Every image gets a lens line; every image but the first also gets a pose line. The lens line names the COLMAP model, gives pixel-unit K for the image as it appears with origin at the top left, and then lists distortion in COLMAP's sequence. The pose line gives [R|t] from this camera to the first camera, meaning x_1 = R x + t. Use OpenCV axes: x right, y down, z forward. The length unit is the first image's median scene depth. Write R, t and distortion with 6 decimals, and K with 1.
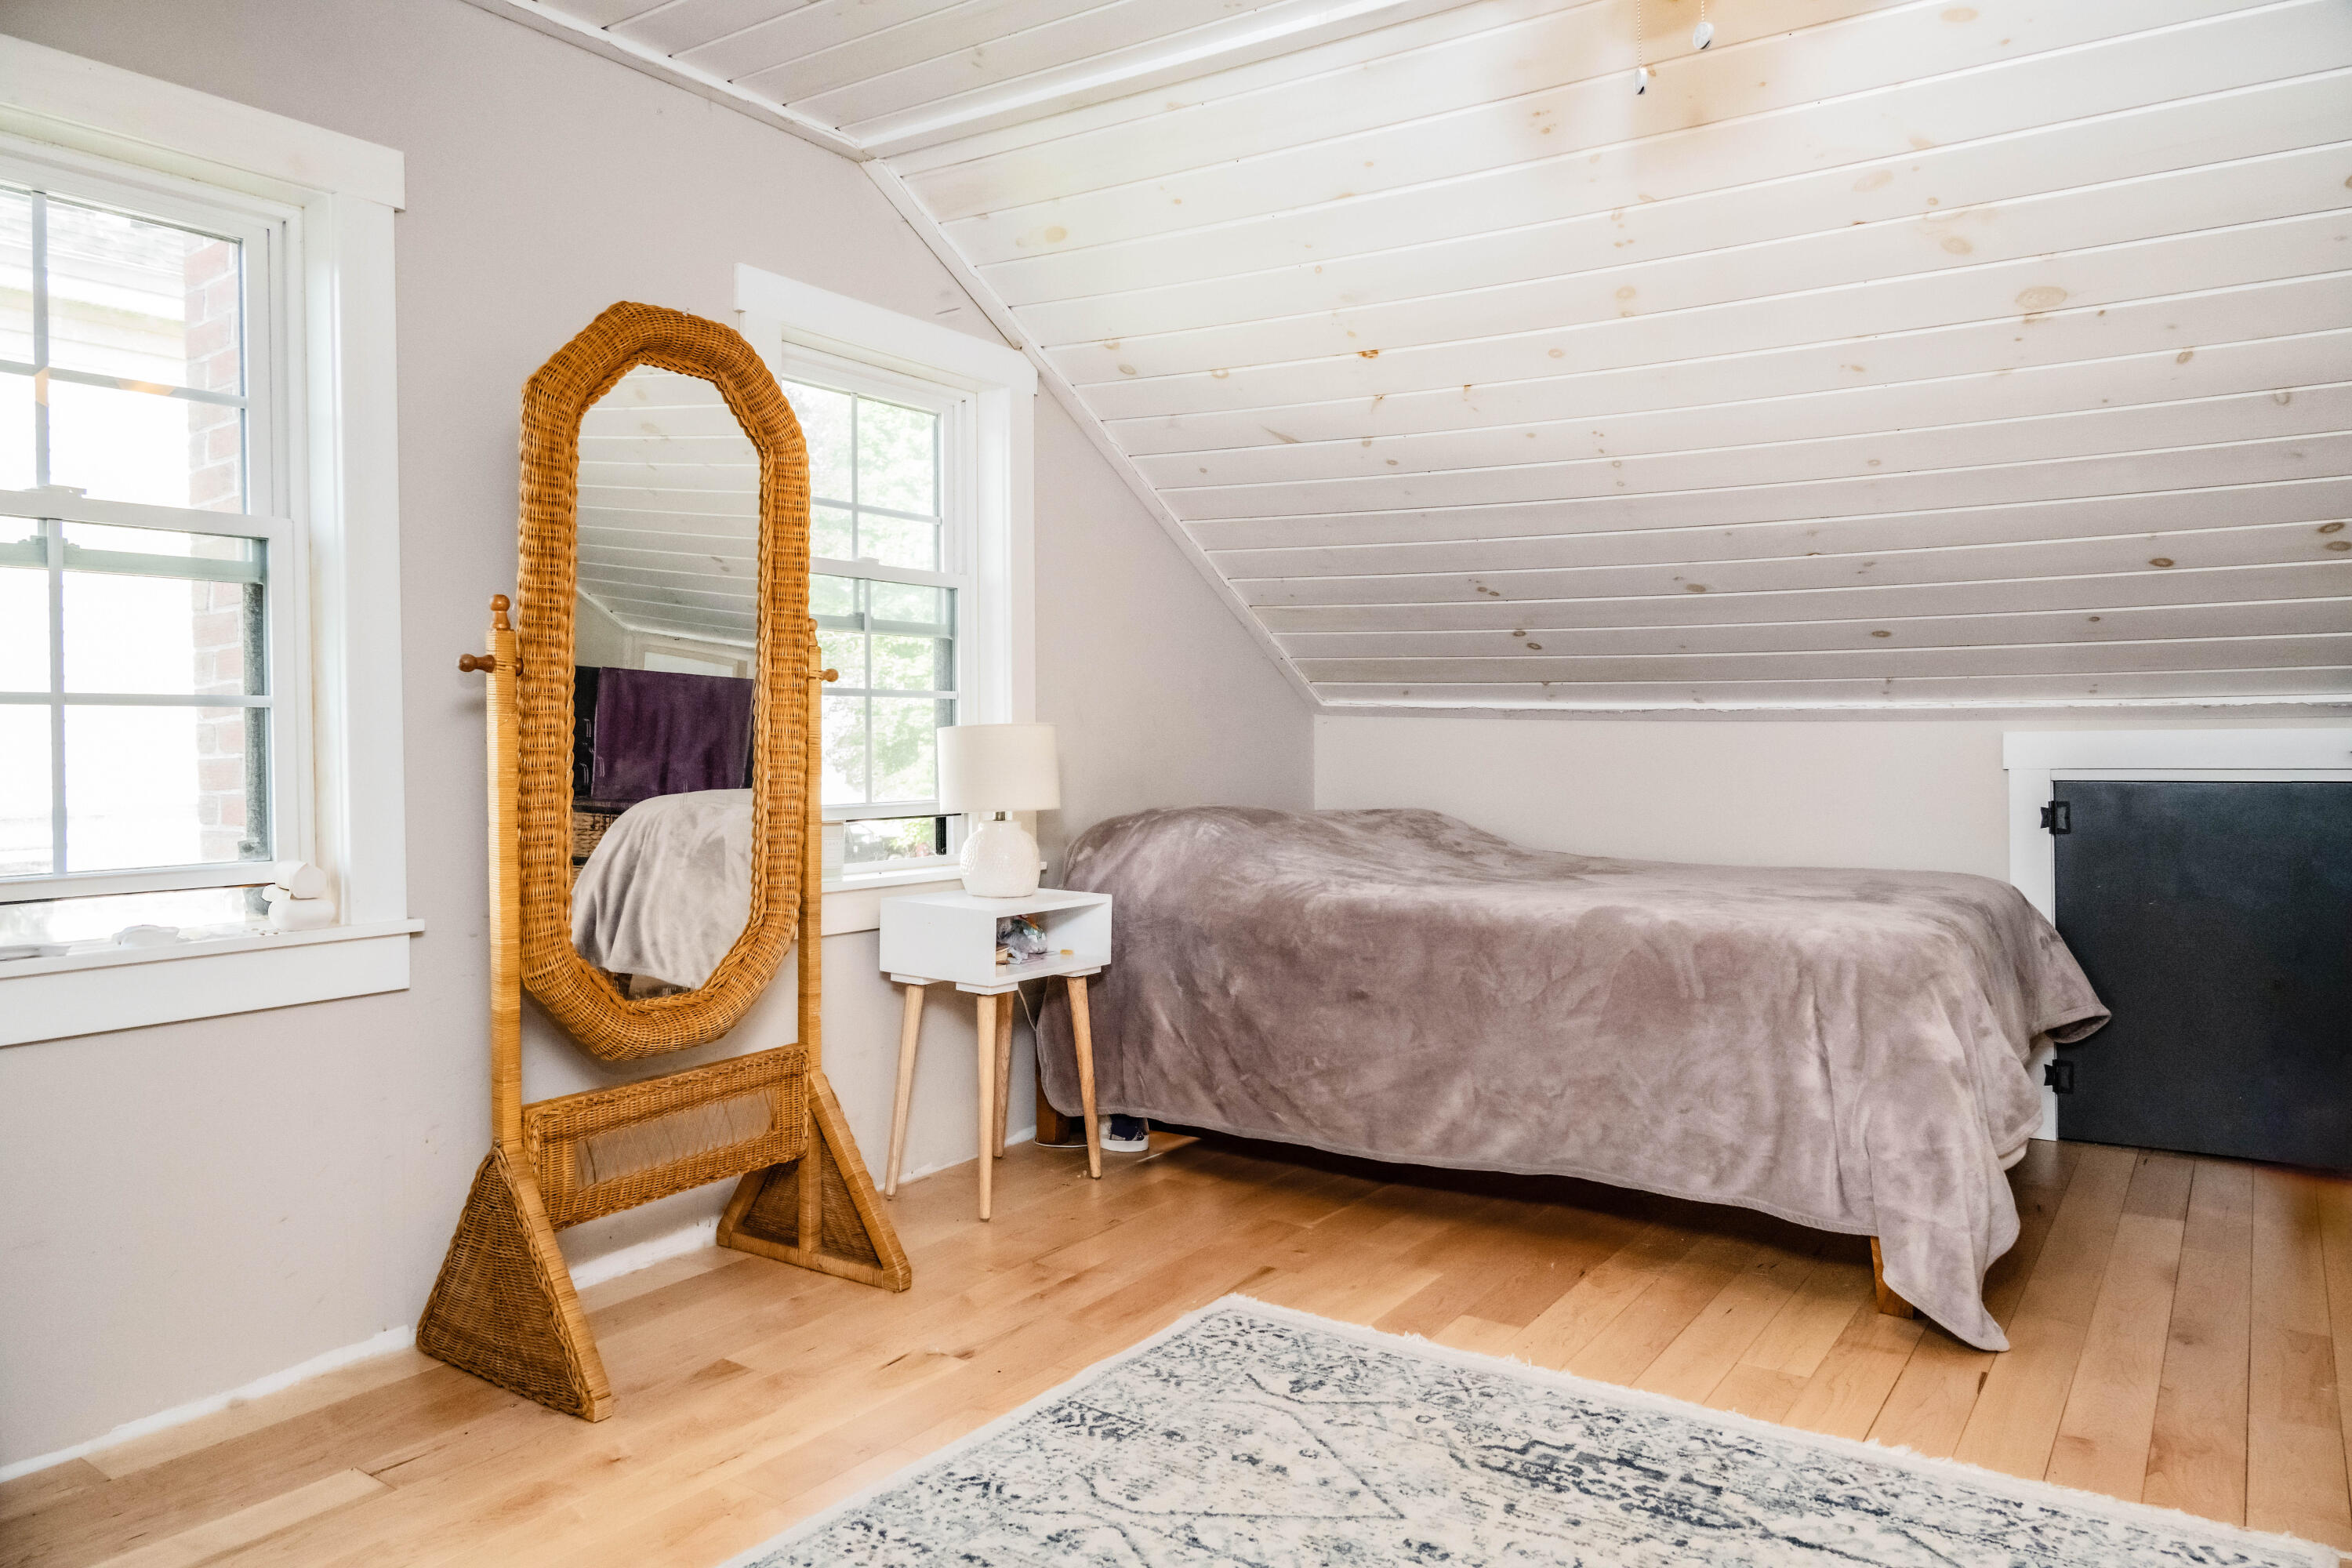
lens RADIAL K [[1585.0, 0, 1099.7], [0, 1585.0, 783.4], [0, 0, 1]] dist [-0.002603, -0.002346]
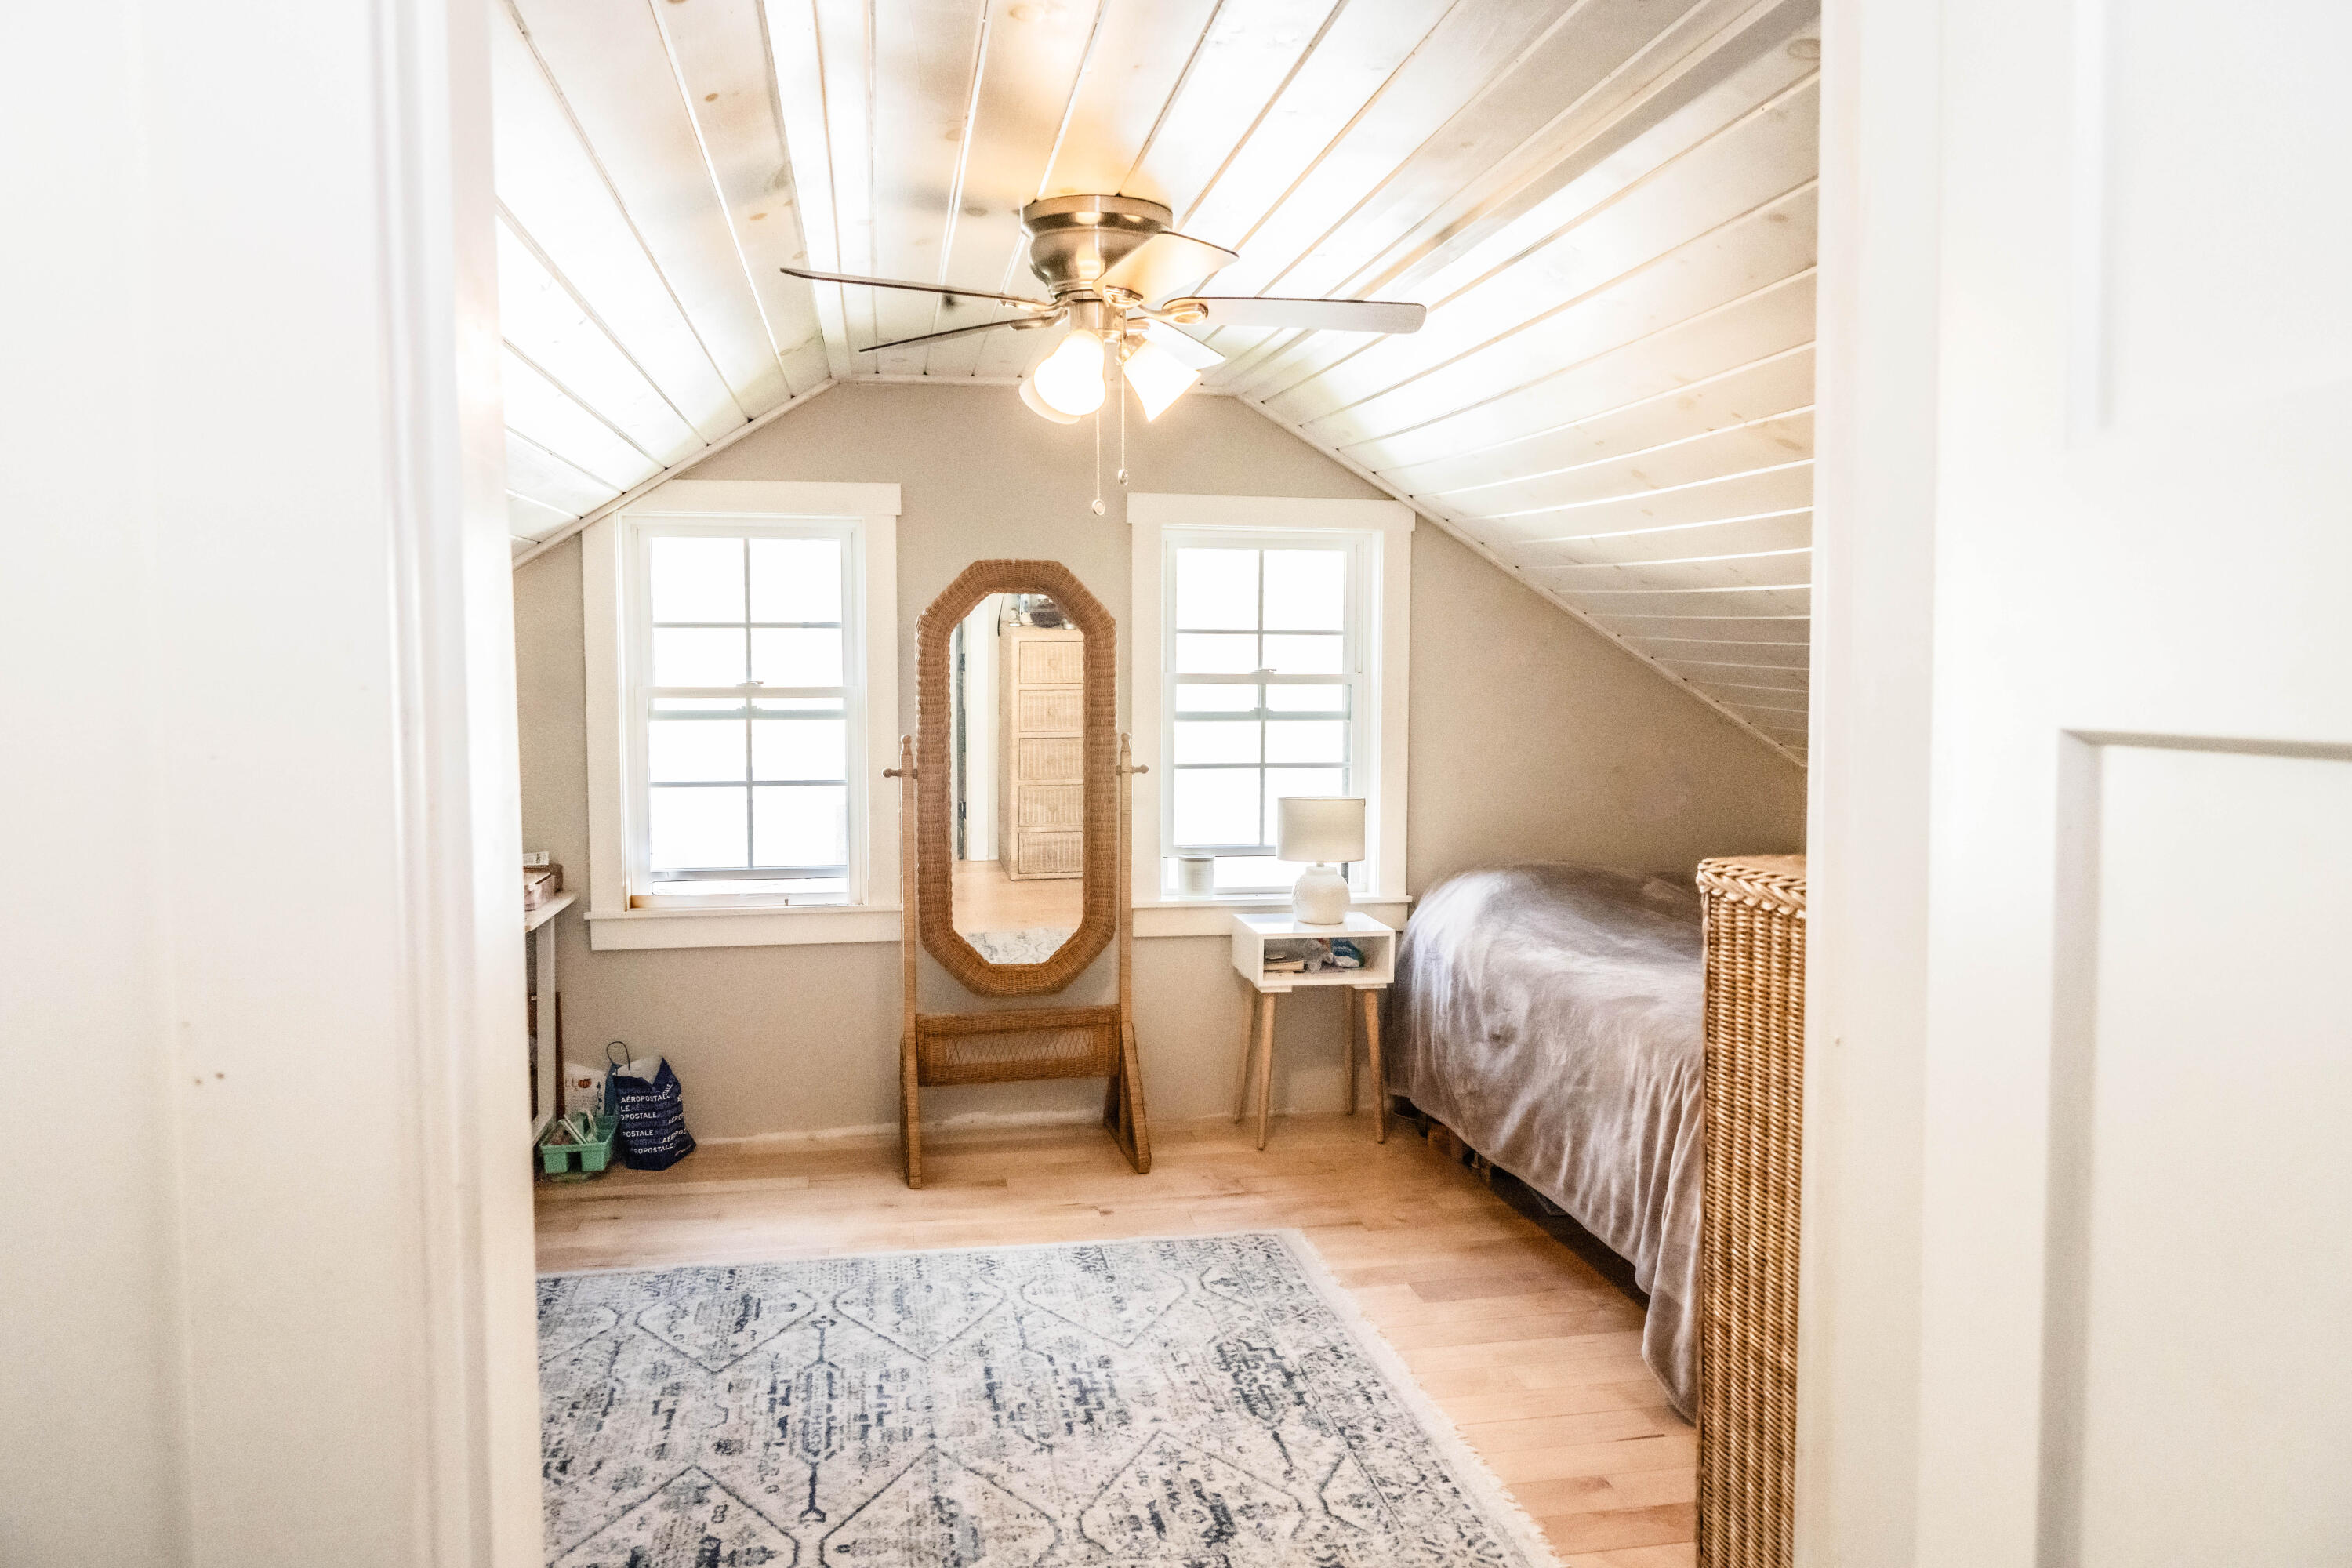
lens RADIAL K [[1585.0, 0, 1099.7], [0, 1585.0, 783.4], [0, 0, 1]] dist [-0.002603, -0.002346]
pose [[0.695935, 0.057302, -0.715815, 1.133344], [-0.019045, 0.997933, 0.061369, -0.187149], [0.717852, -0.029077, 0.695588, -0.118258]]
